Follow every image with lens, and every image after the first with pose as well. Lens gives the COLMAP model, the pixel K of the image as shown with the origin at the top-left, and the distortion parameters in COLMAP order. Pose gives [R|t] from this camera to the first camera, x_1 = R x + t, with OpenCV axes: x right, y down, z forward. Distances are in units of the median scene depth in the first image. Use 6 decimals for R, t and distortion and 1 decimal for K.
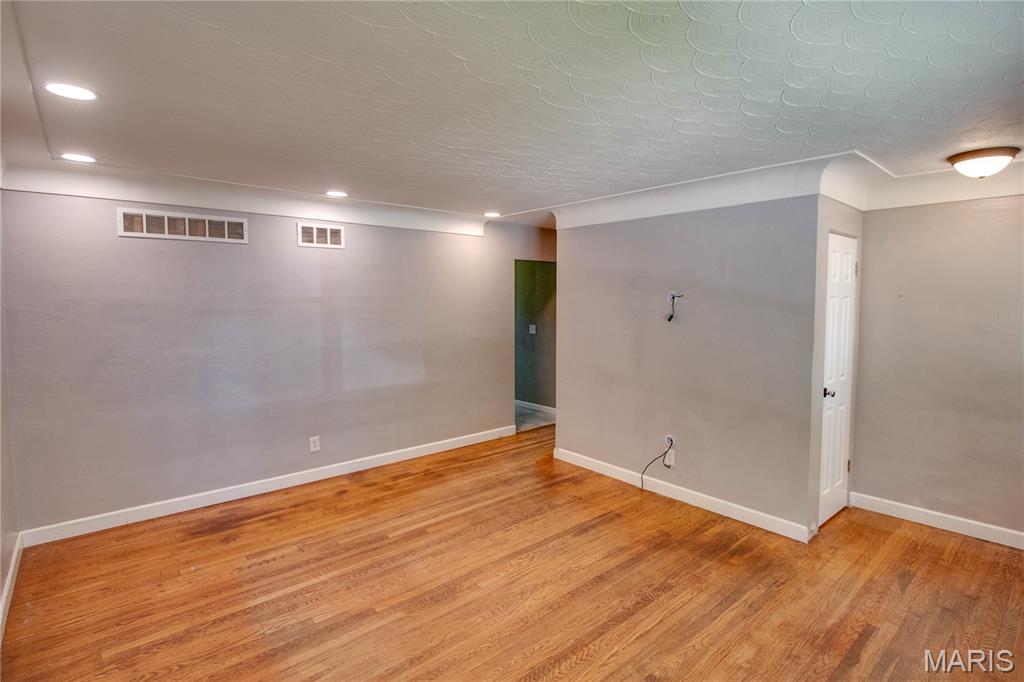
lens RADIAL K [[493.1, 0, 525.0], [0, 493.1, 325.6], [0, 0, 1]] dist [0.000514, -0.011587]
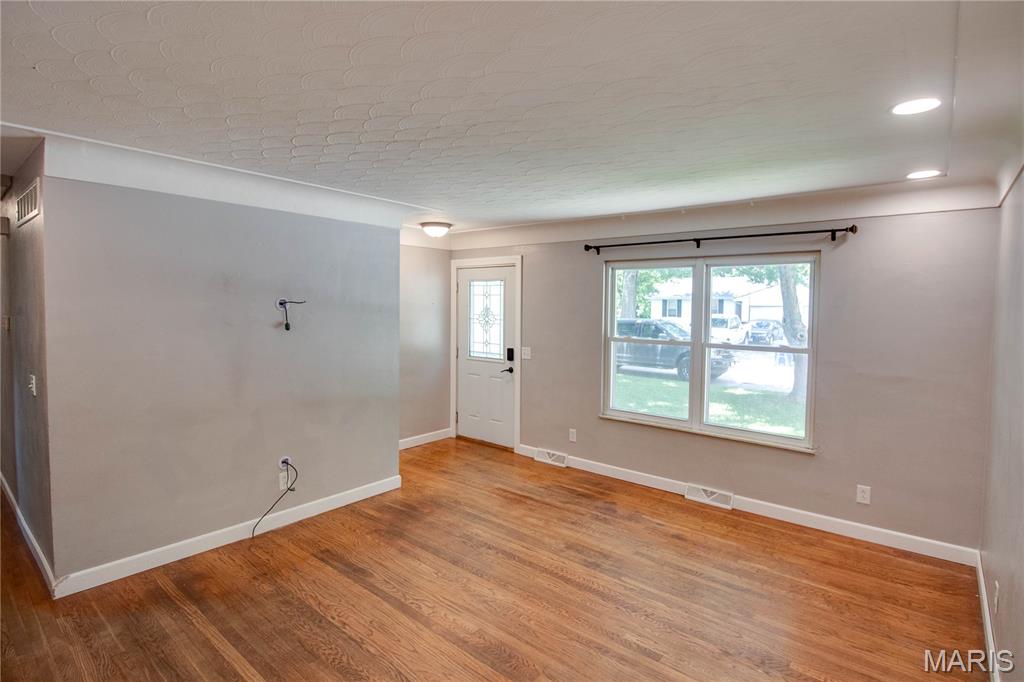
lens RADIAL K [[514.6, 0, 507.2], [0, 514.6, 328.2], [0, 0, 1]] dist [-0.004496, -0.001384]
pose [[-0.142294, -0.050161, 0.988553, -0.946138], [0.043069, 0.997456, 0.056812, -0.066498], [-0.988887, 0.050660, -0.139772, 0.994011]]
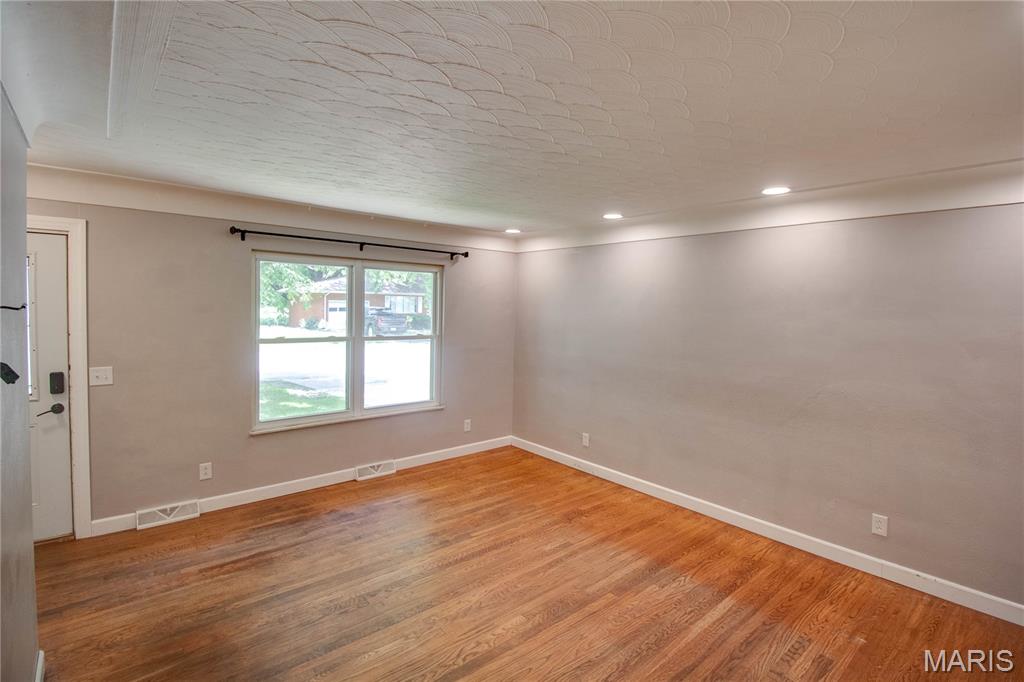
lens RADIAL K [[493.1, 0, 525.0], [0, 493.1, 325.6], [0, 0, 1]] dist [0.000514, -0.011587]
pose [[-0.999667, -0.025709, 0.002349, -0.079270], [-0.025360, 0.994961, 0.097004, -0.118510], [-0.004831, 0.096912, -0.995281, 1.797378]]
